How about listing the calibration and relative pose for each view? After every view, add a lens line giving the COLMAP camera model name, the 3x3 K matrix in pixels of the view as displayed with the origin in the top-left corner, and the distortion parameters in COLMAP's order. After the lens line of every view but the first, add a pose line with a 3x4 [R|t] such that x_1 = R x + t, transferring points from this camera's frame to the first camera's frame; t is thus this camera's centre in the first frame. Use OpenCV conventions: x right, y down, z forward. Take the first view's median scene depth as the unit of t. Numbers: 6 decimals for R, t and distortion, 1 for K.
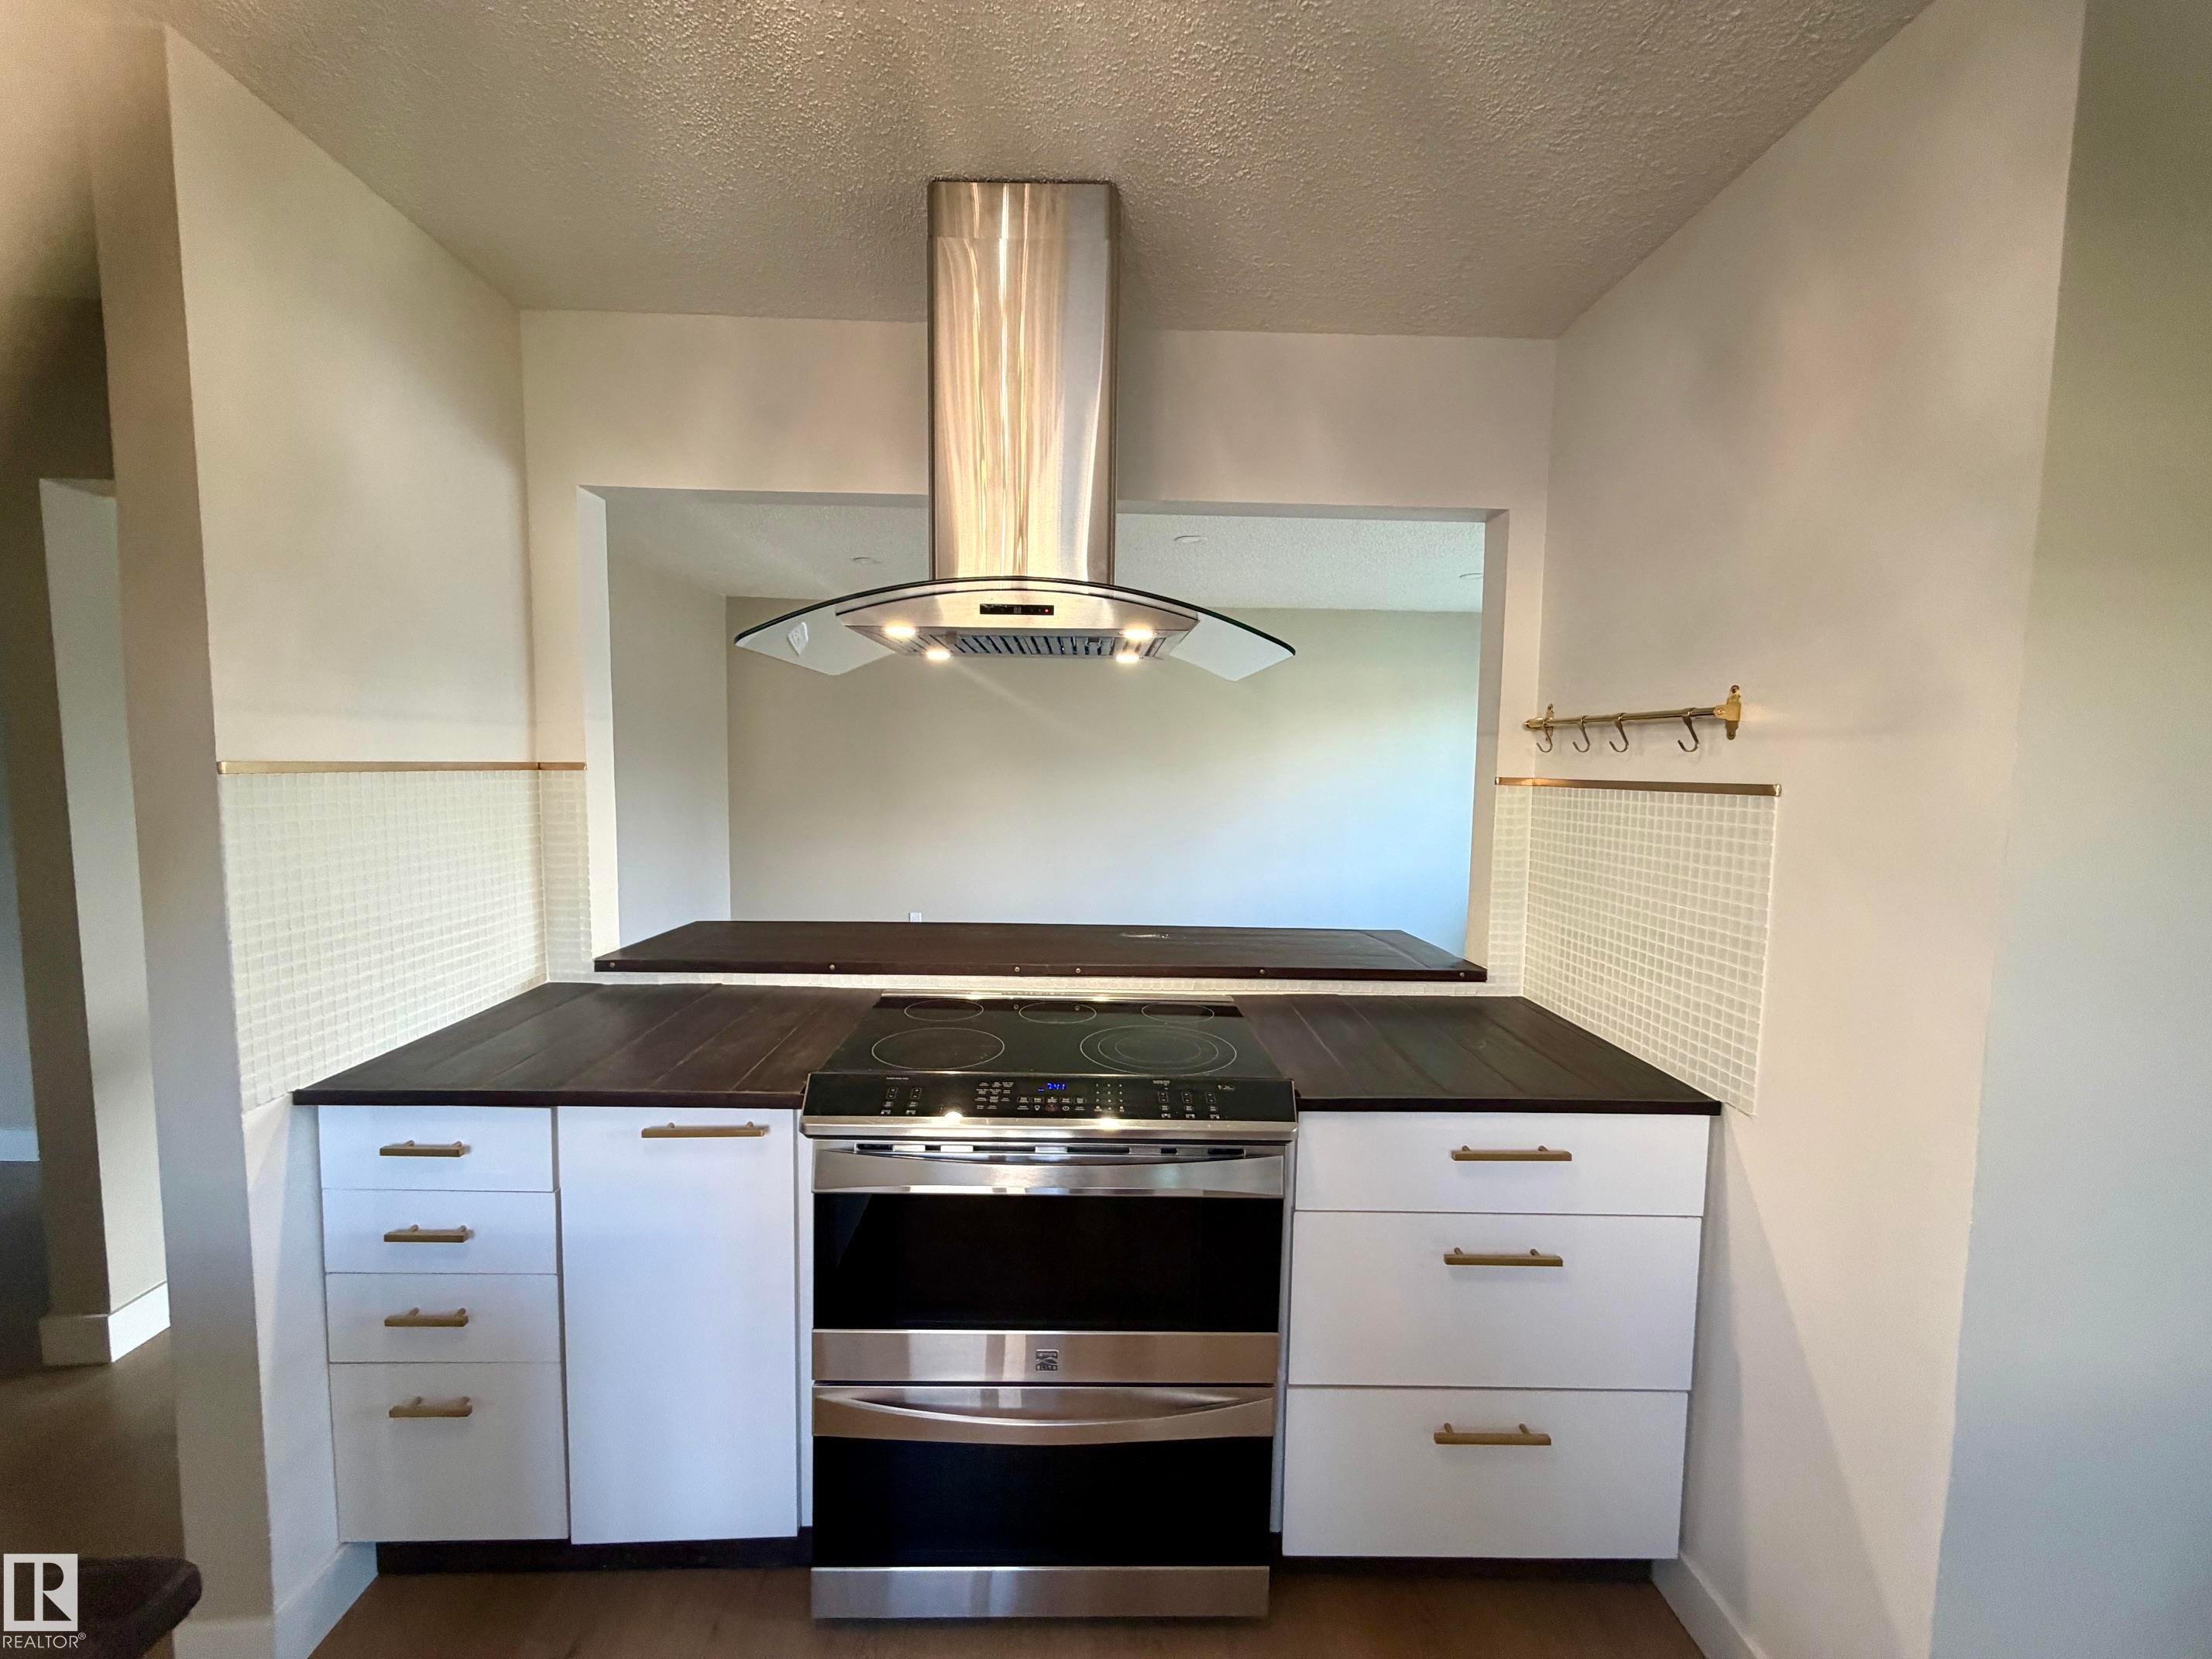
lens RADIAL K [[883.5, 0, 1106.0], [0, 883.5, 829.5], [0, 0, 1]] dist [-0.003027, -0.000368]
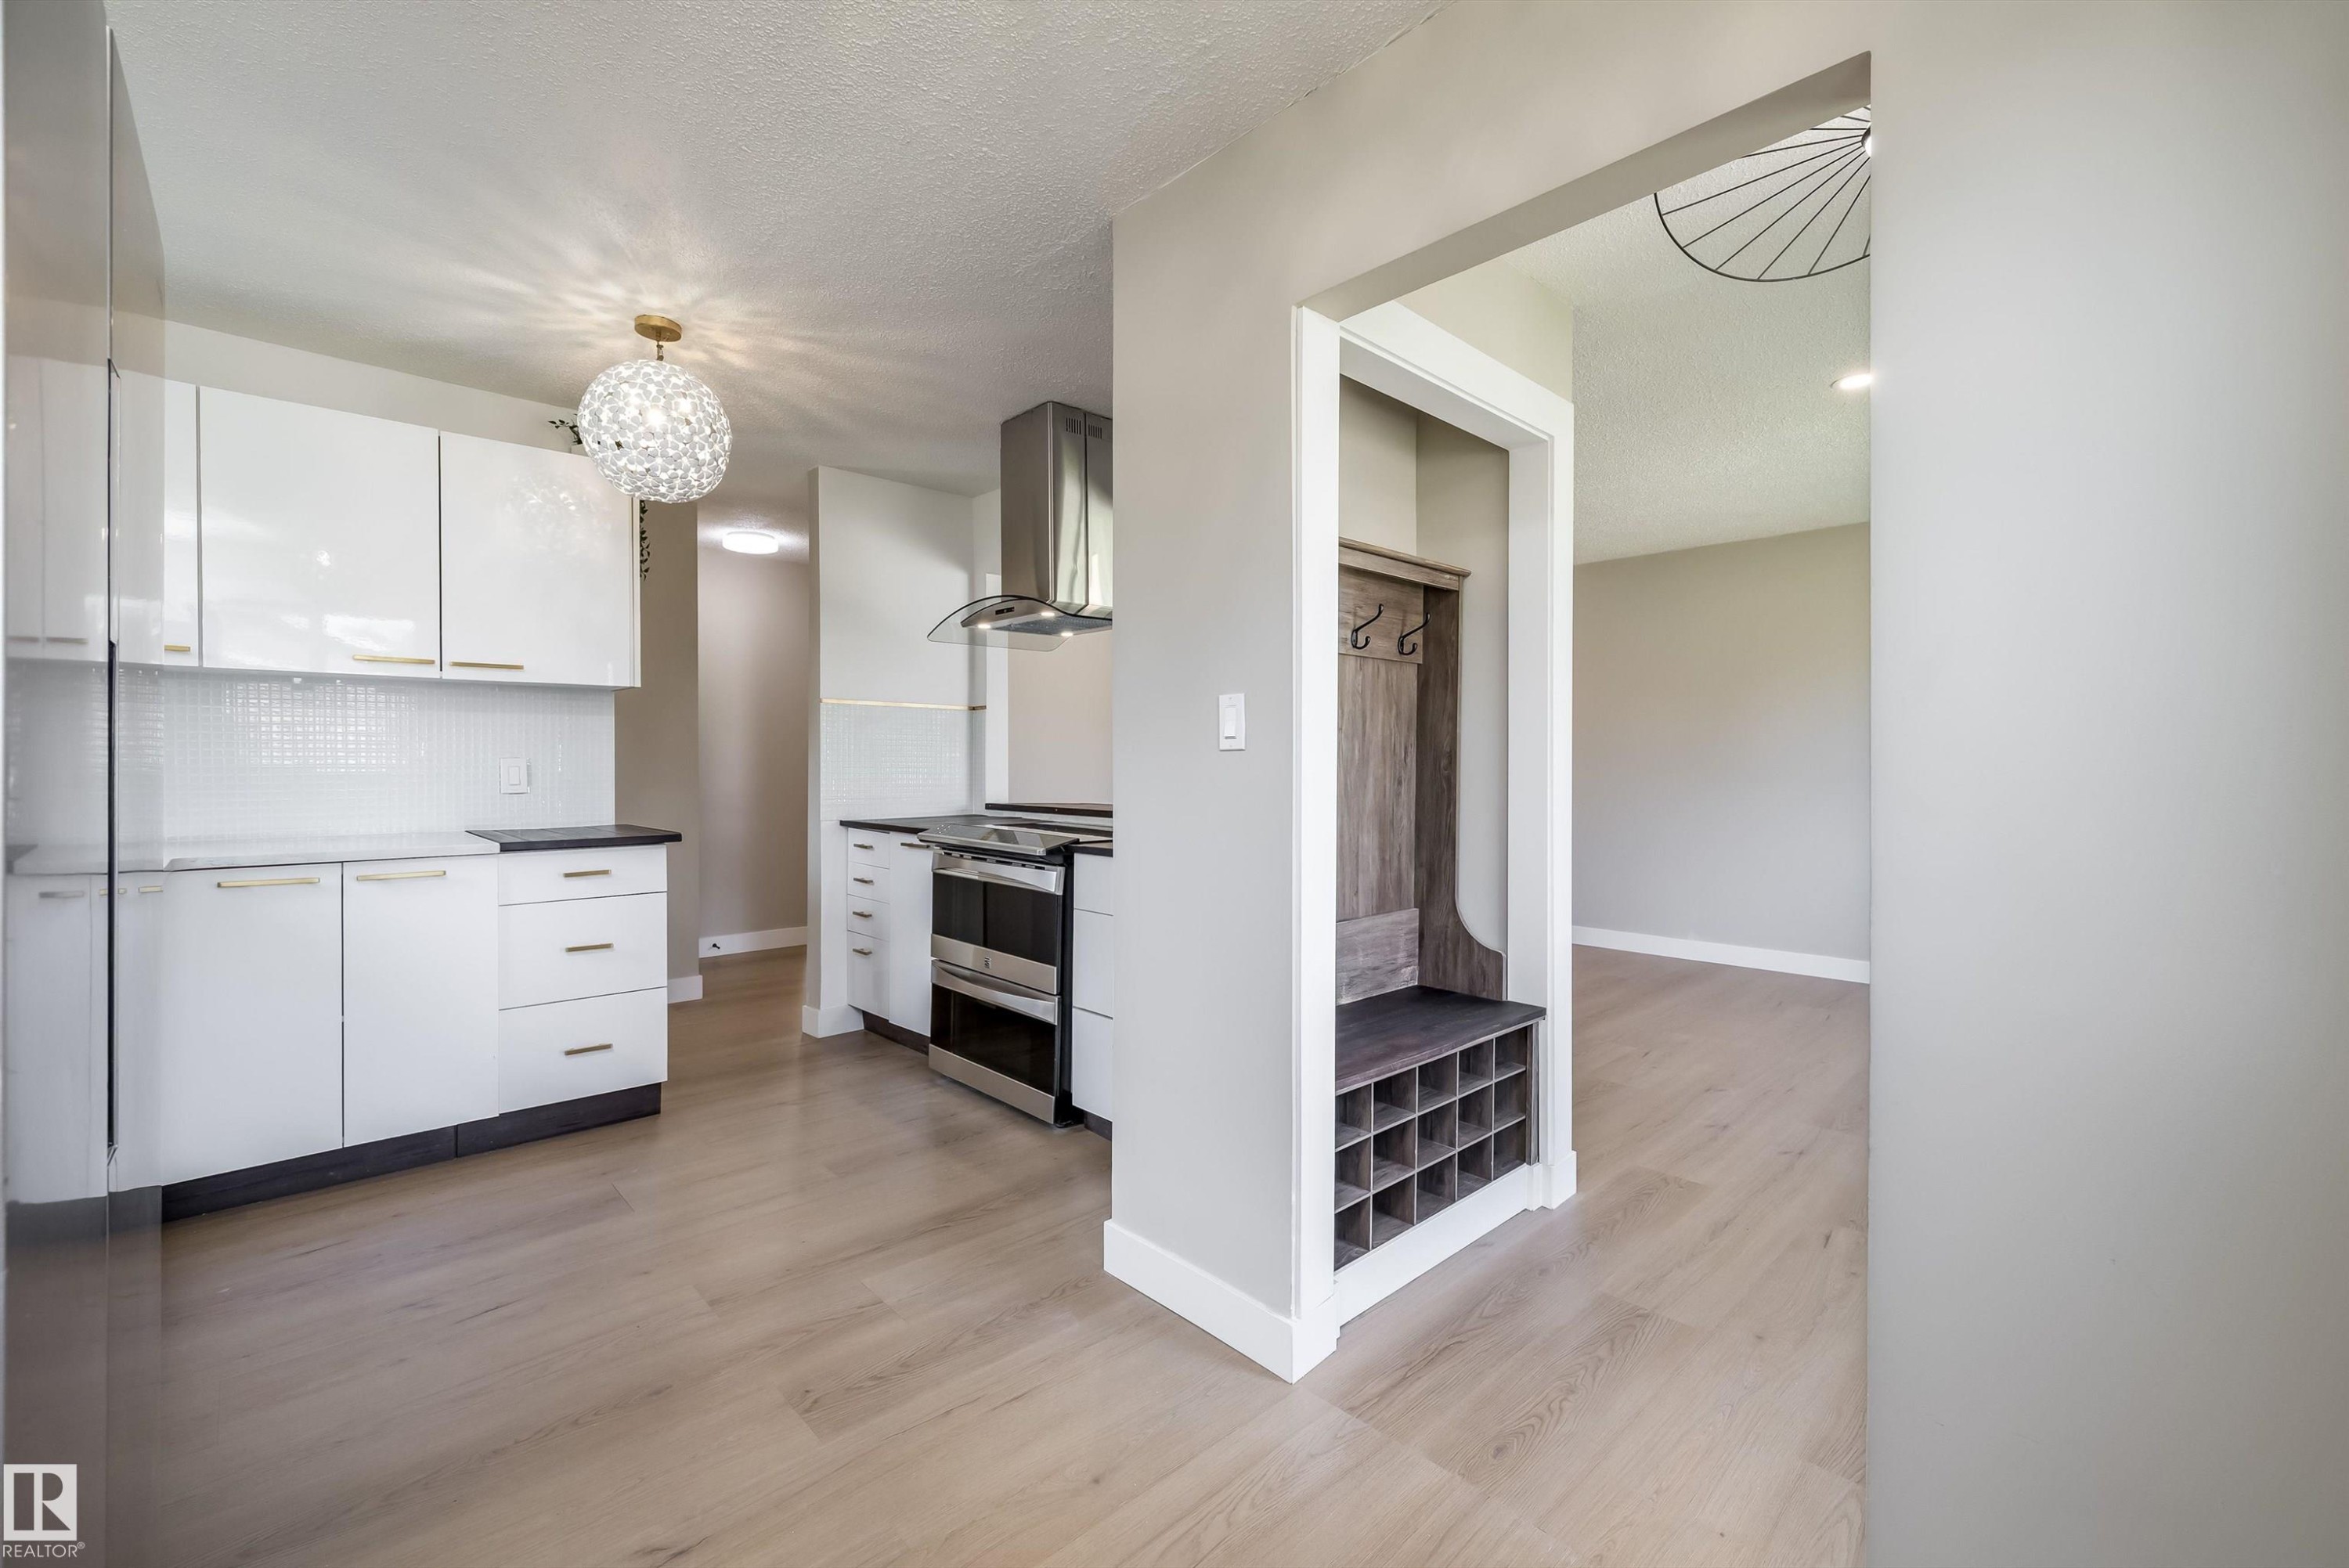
lens RADIAL K [[981.2, 0, 1163.5], [0, 981.2, 772.4], [0, 0, 1]] dist [0.001806, 0.000607]
pose [[0.668934, -0.004975, -0.743305, 1.876650], [-0.052739, 0.997140, -0.054136, 0.245900], [0.741449, 0.075415, 0.666758, -0.271190]]
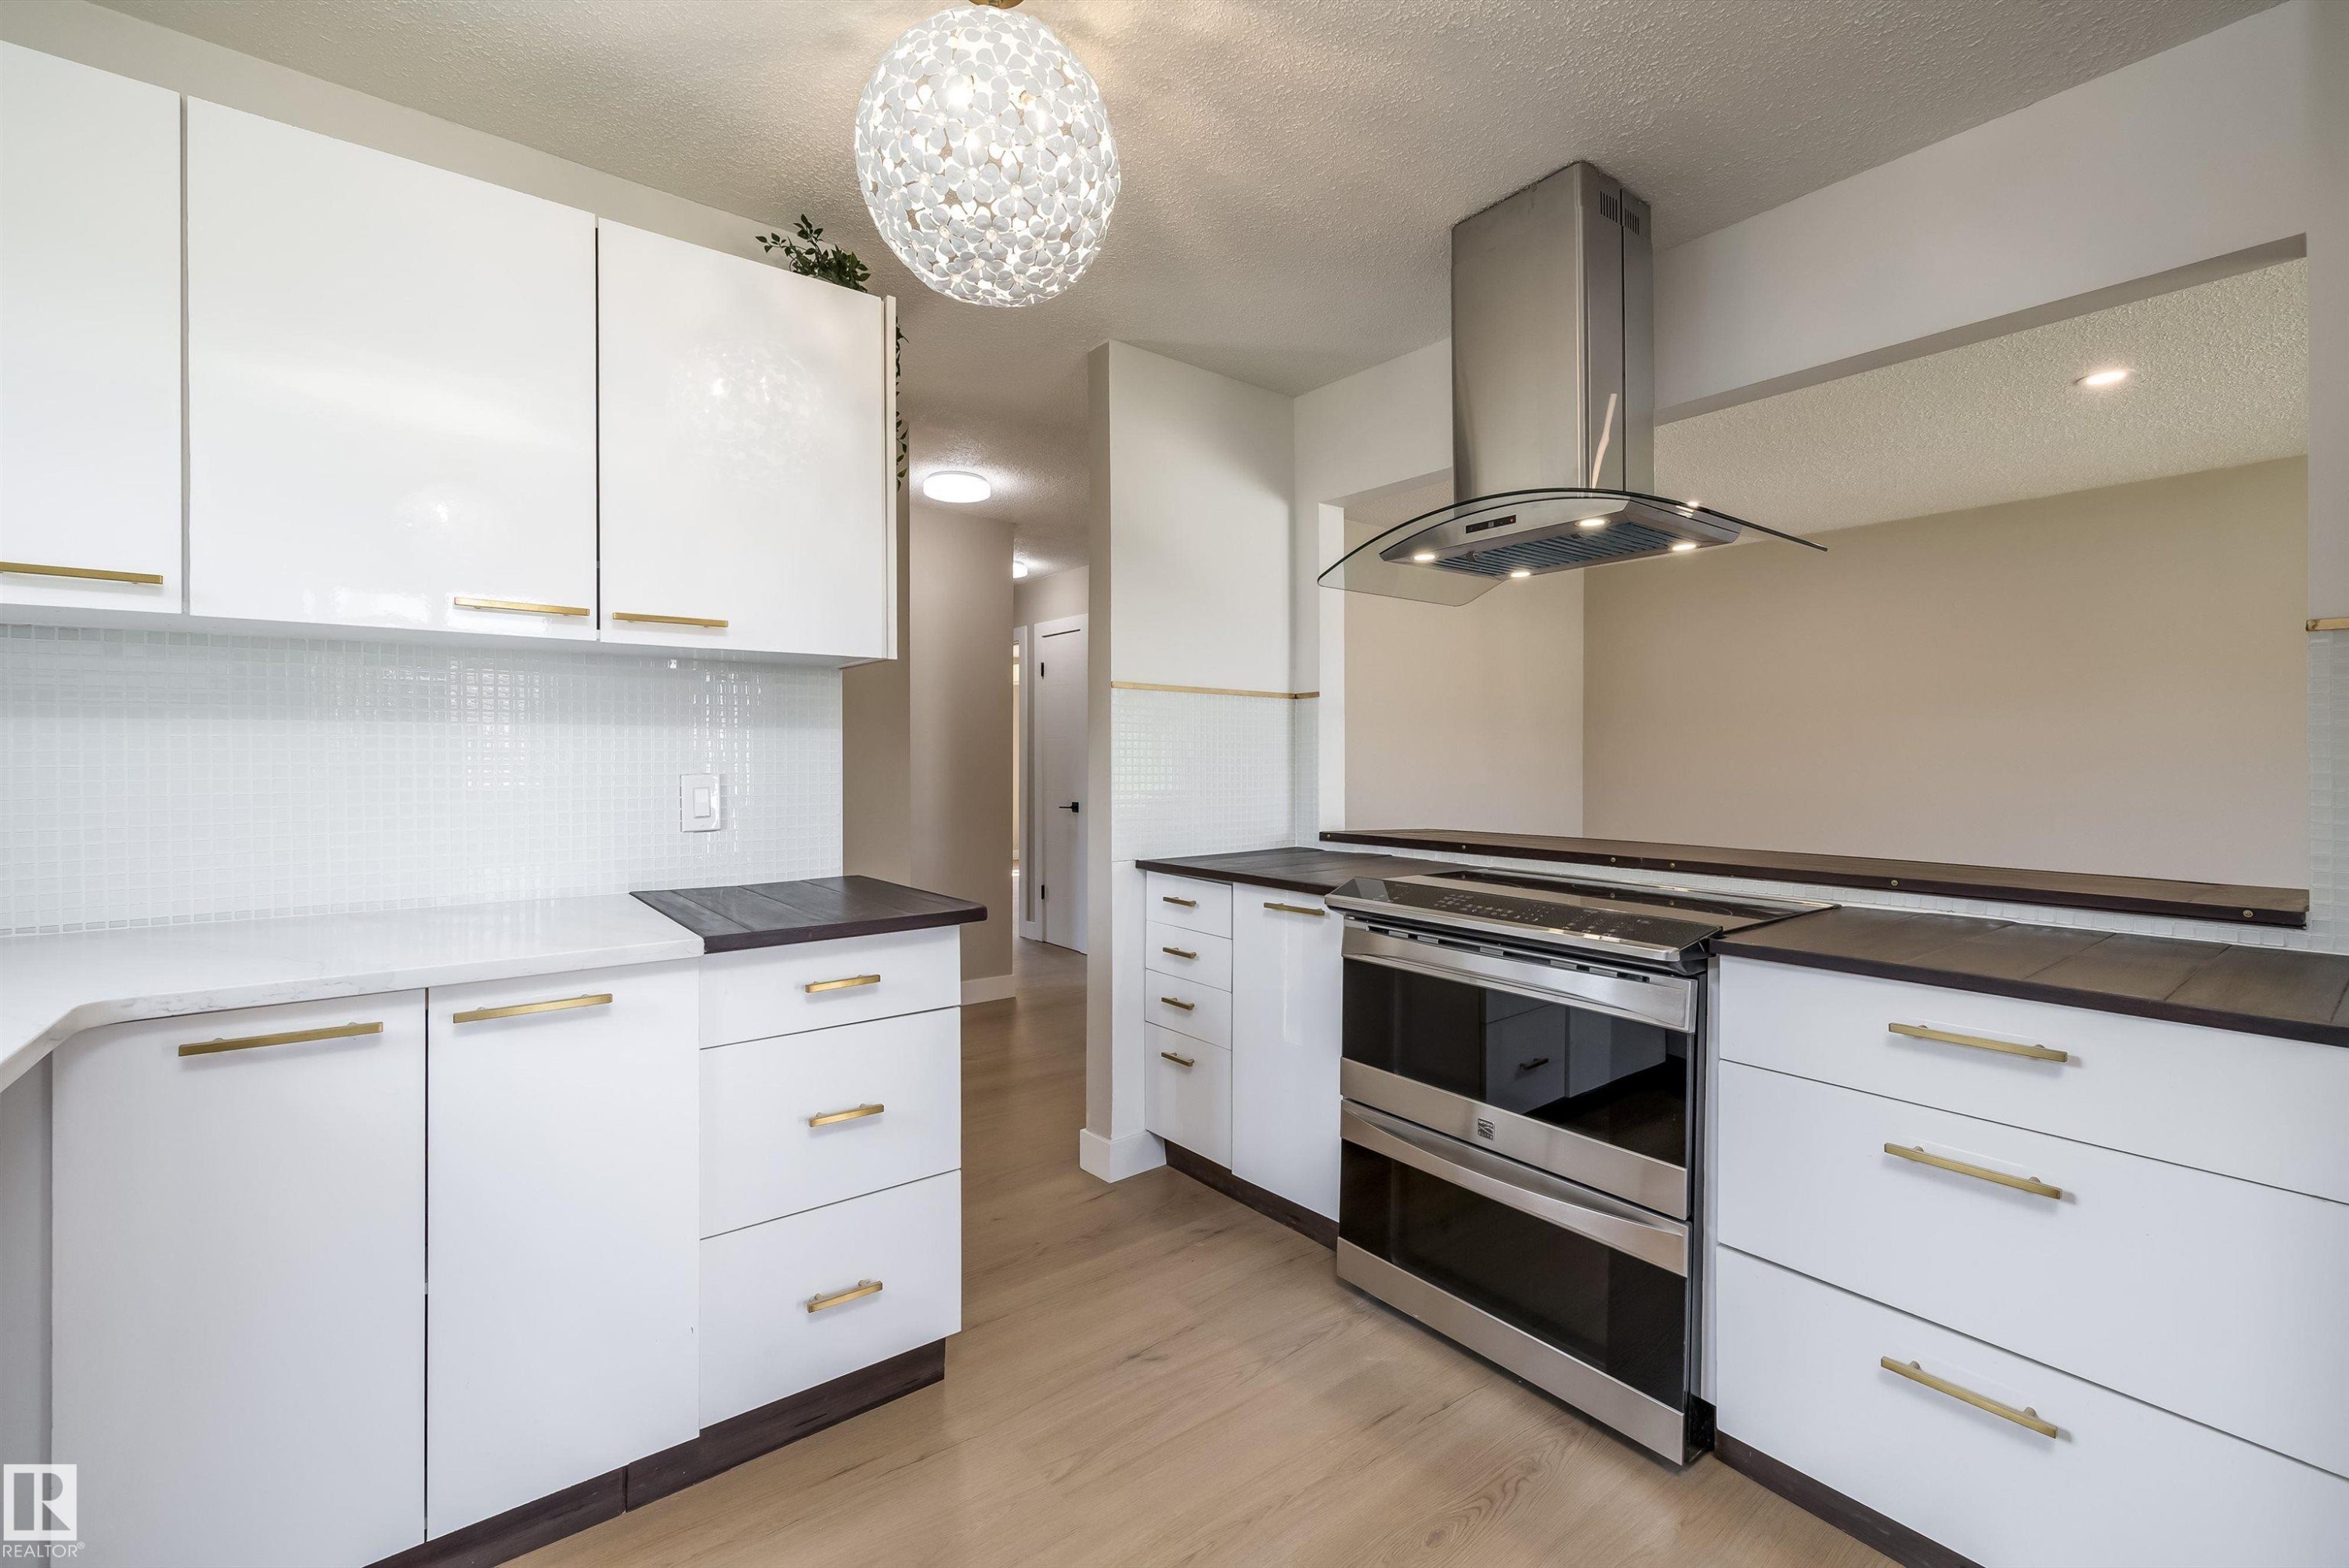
lens RADIAL K [[987.3, 0, 1165.6], [0, 987.3, 763.6], [0, 0, 1]] dist [0.003076, 0.000468]
pose [[0.600490, -0.012319, -0.799537, 0.730645], [-0.055569, 0.996821, -0.057094, 0.197061], [0.797699, 0.078714, 0.597897, -0.194180]]
